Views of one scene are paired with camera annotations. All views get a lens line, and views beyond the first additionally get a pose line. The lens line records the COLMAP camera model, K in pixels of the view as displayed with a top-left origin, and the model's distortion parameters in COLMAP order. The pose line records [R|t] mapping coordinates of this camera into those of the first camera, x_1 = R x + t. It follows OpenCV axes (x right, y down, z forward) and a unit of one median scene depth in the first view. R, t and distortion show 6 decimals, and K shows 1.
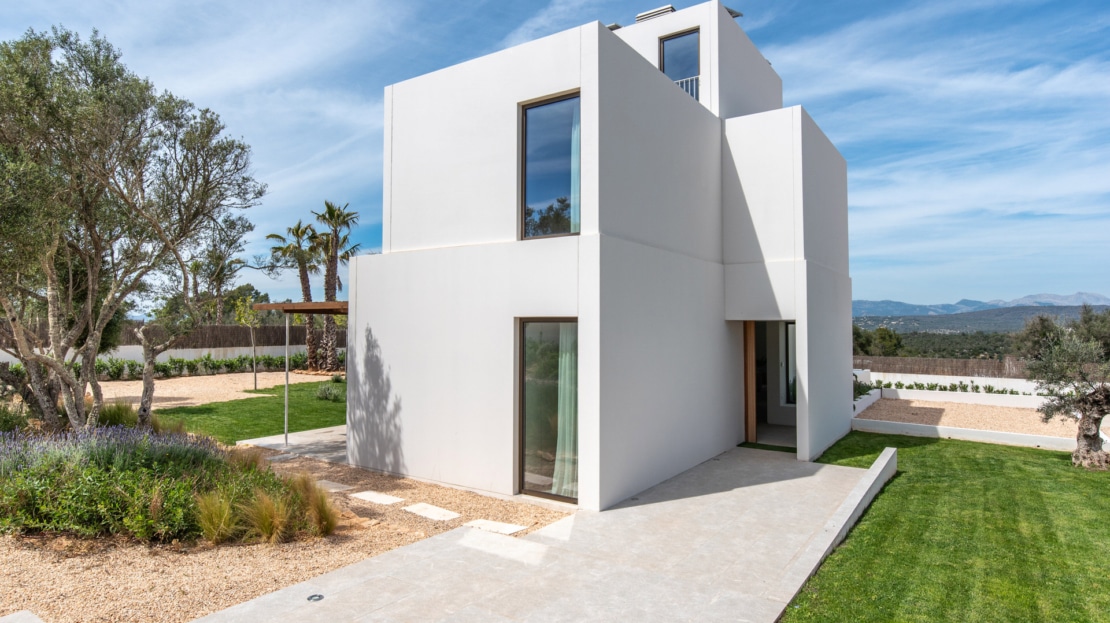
lens RADIAL K [[644.8, 0, 555.0], [0, 644.8, 311.5], [0, 0, 1]] dist [-0.001568, -0.000678]
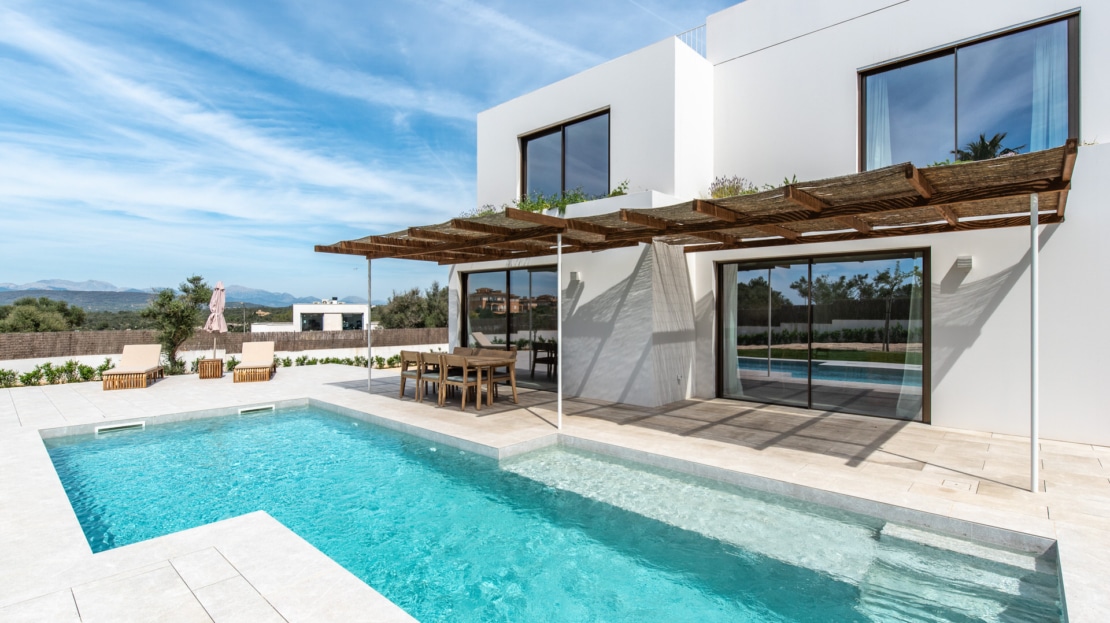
lens RADIAL K [[524.7, 0, 555.0], [0, 524.7, 311.5], [0, 0, 1]] dist [-0.000705, -0.000131]
pose [[0.159172, -0.003267, 0.987246, -0.124069], [-0.024607, 0.999671, 0.007276, 0.000551], [-0.986944, -0.025451, 0.159039, 0.119036]]
